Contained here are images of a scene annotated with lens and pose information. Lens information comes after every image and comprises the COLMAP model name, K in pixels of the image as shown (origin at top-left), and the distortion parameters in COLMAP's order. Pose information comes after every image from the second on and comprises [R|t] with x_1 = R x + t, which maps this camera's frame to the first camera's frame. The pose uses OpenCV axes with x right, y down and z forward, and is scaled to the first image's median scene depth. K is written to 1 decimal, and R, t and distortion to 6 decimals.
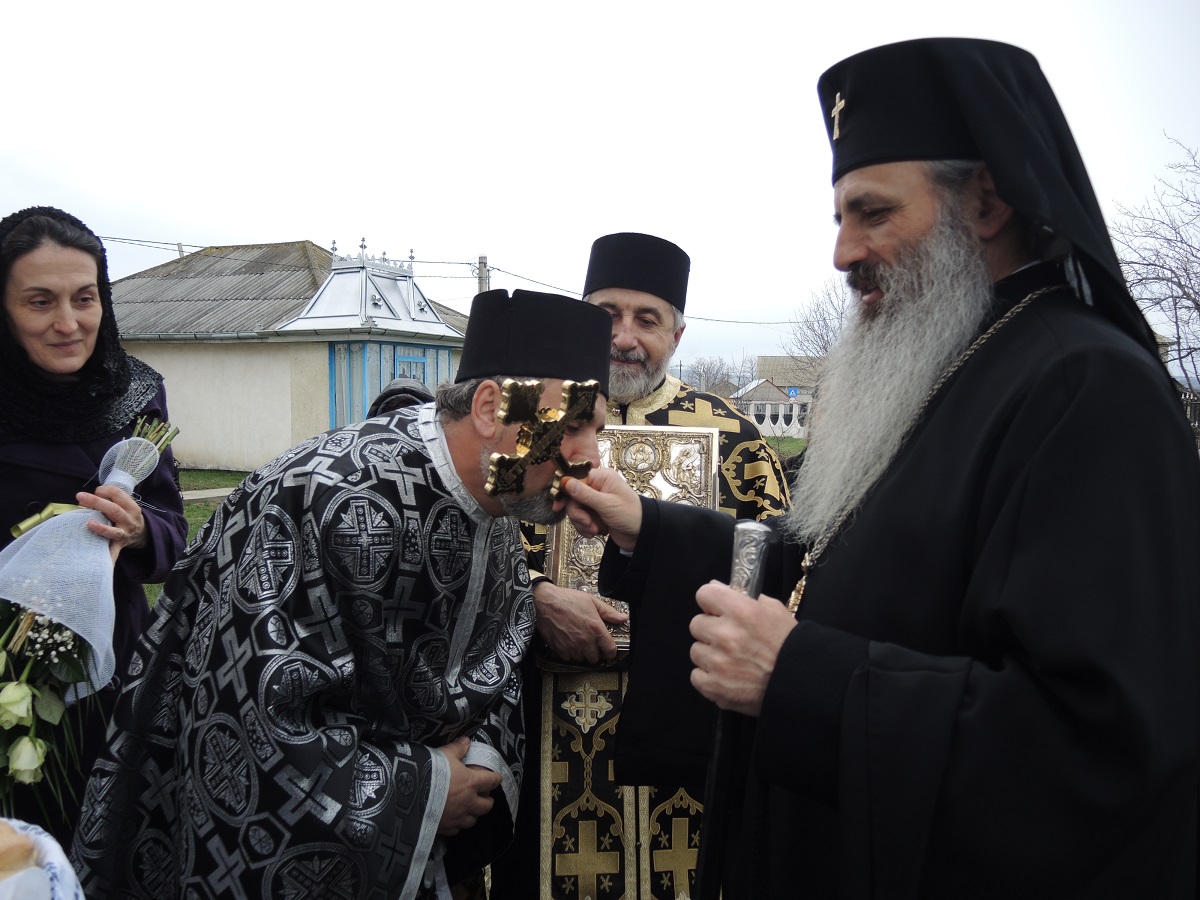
lens RADIAL K [[1009.8, 0, 596.9], [0, 1009.8, 446.1], [0, 0, 1]] dist [-0.016450, -0.091743]
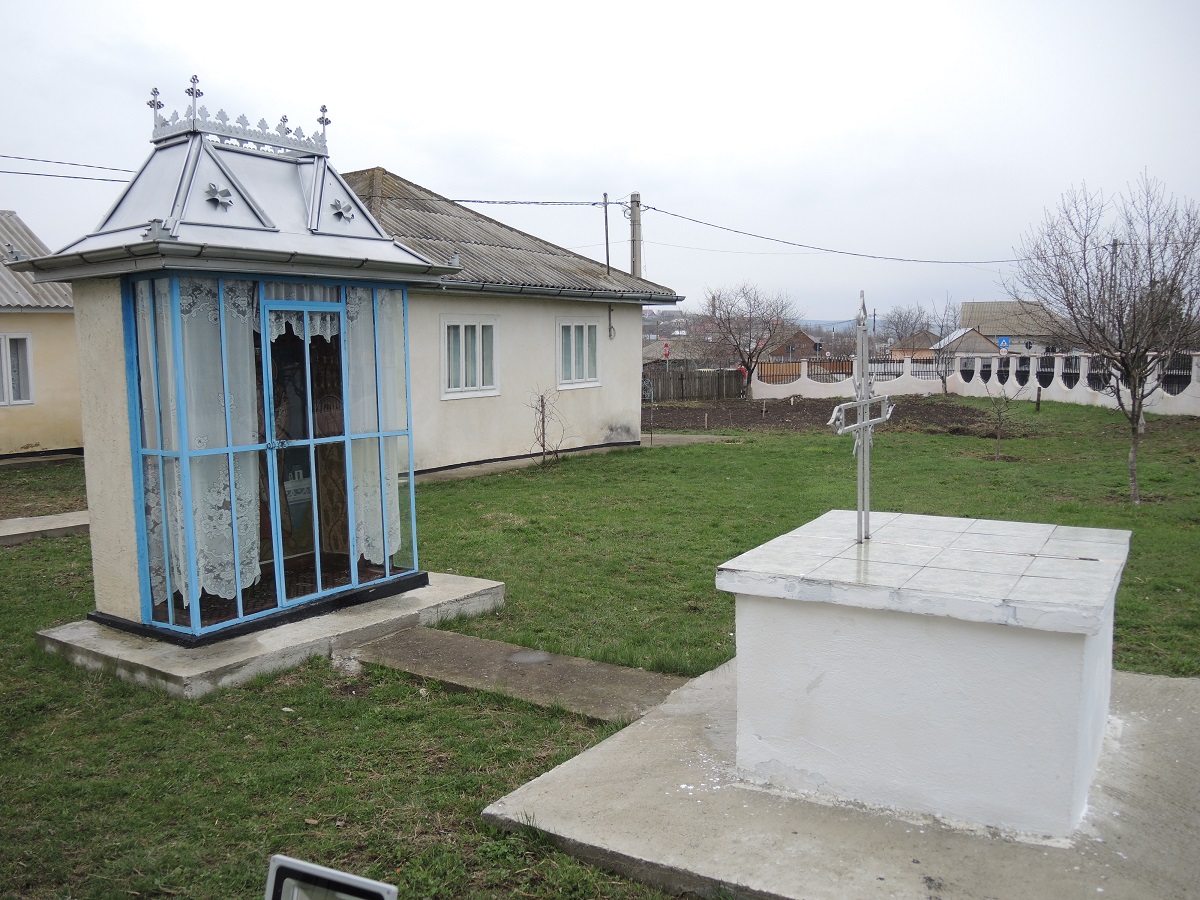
lens RADIAL K [[1009.8, 0, 596.9], [0, 1009.8, 446.1], [0, 0, 1]] dist [-0.016450, -0.091743]
pose [[0.982205, -0.002934, -0.187788, 0.042462], [0.011276, 0.998996, 0.043368, -0.021227], [0.187472, -0.044714, 0.981252, 0.318749]]
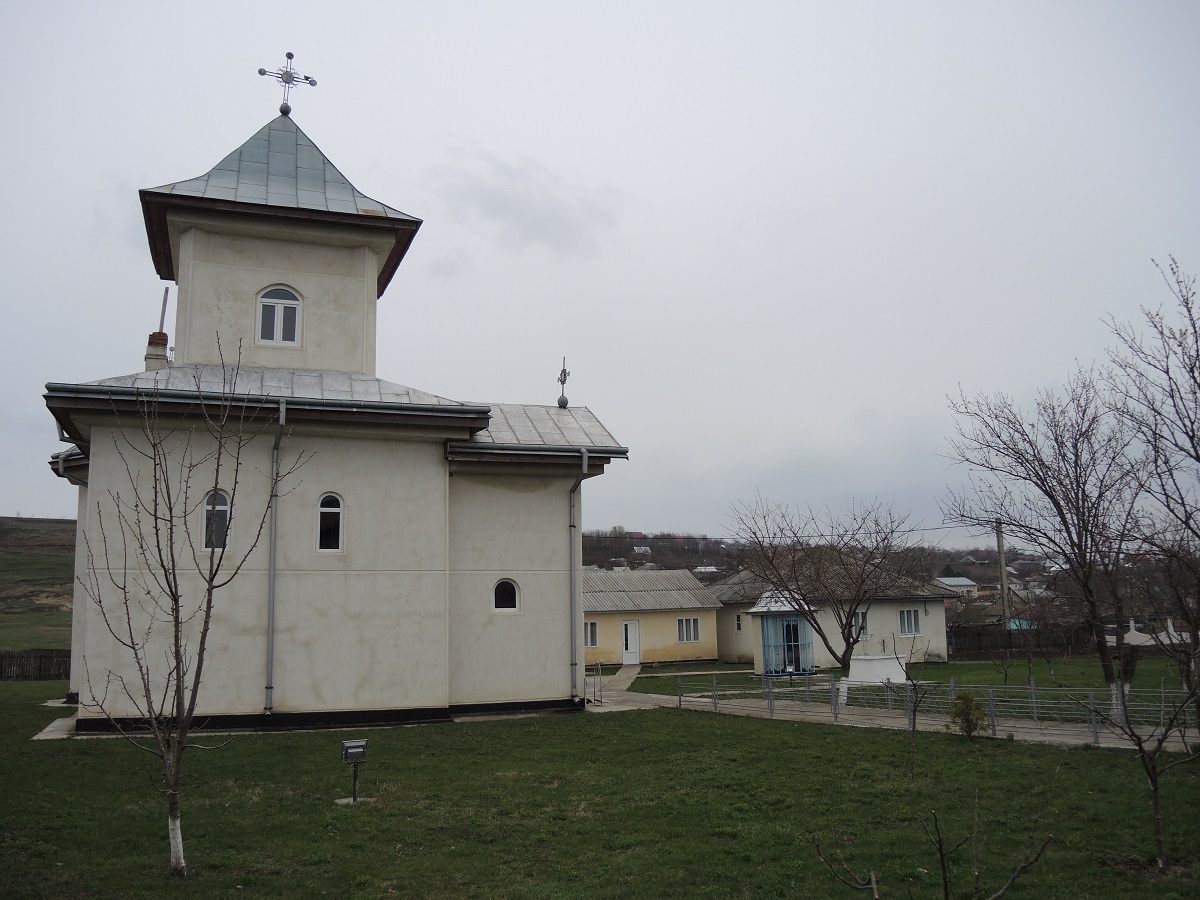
lens RADIAL K [[1009.8, 0, 596.9], [0, 1009.8, 446.1], [0, 0, 1]] dist [-0.016450, -0.091743]
pose [[0.779788, -0.128971, -0.612615, 0.793226], [-0.003160, 0.977727, -0.209859, 0.026014], [0.626036, 0.165582, 0.762012, -1.077469]]
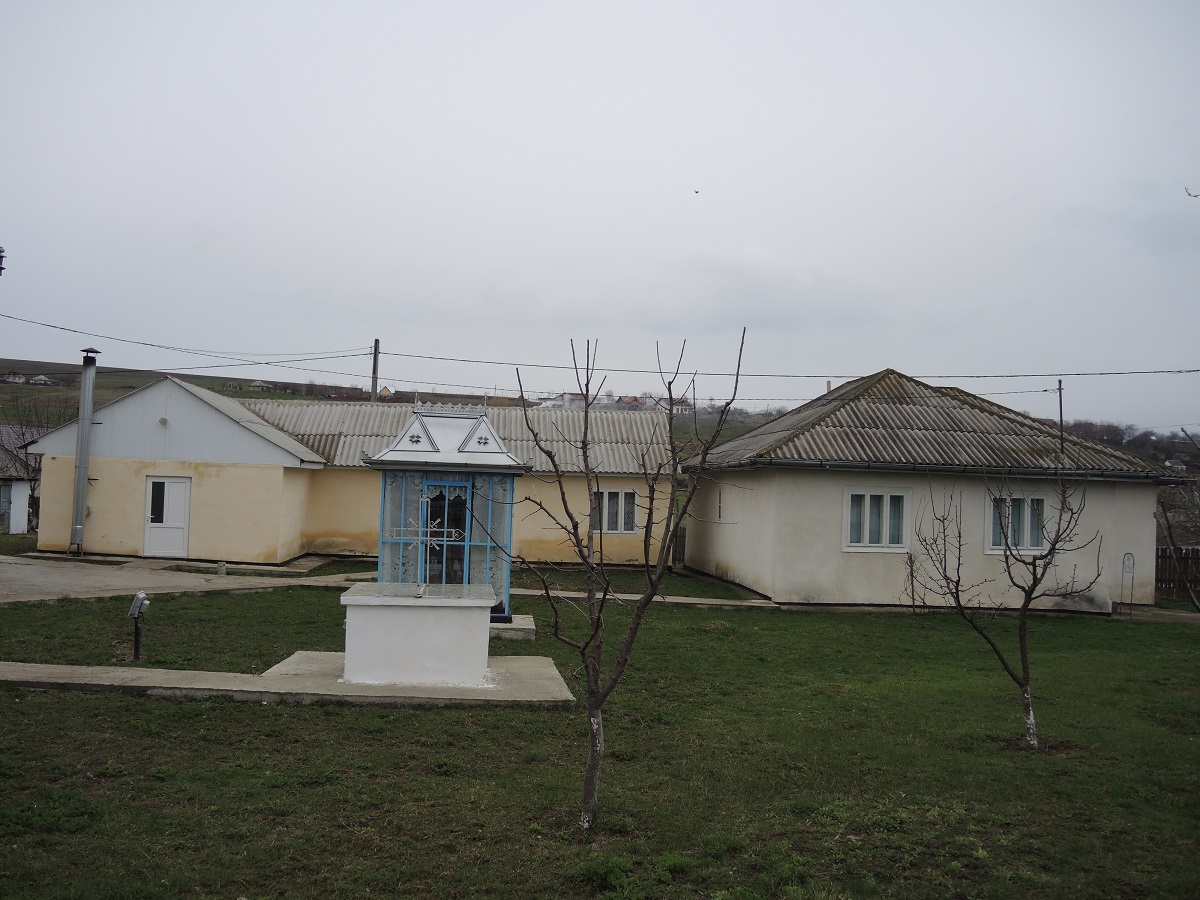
lens RADIAL K [[1009.8, 0, 596.9], [0, 1009.8, 446.1], [0, 0, 1]] dist [-0.016450, -0.091743]
pose [[0.469460, -0.035332, -0.882246, 0.623601], [-0.077290, 0.993719, -0.080923, -0.028904], [0.879564, 0.106179, 0.463781, 0.369610]]
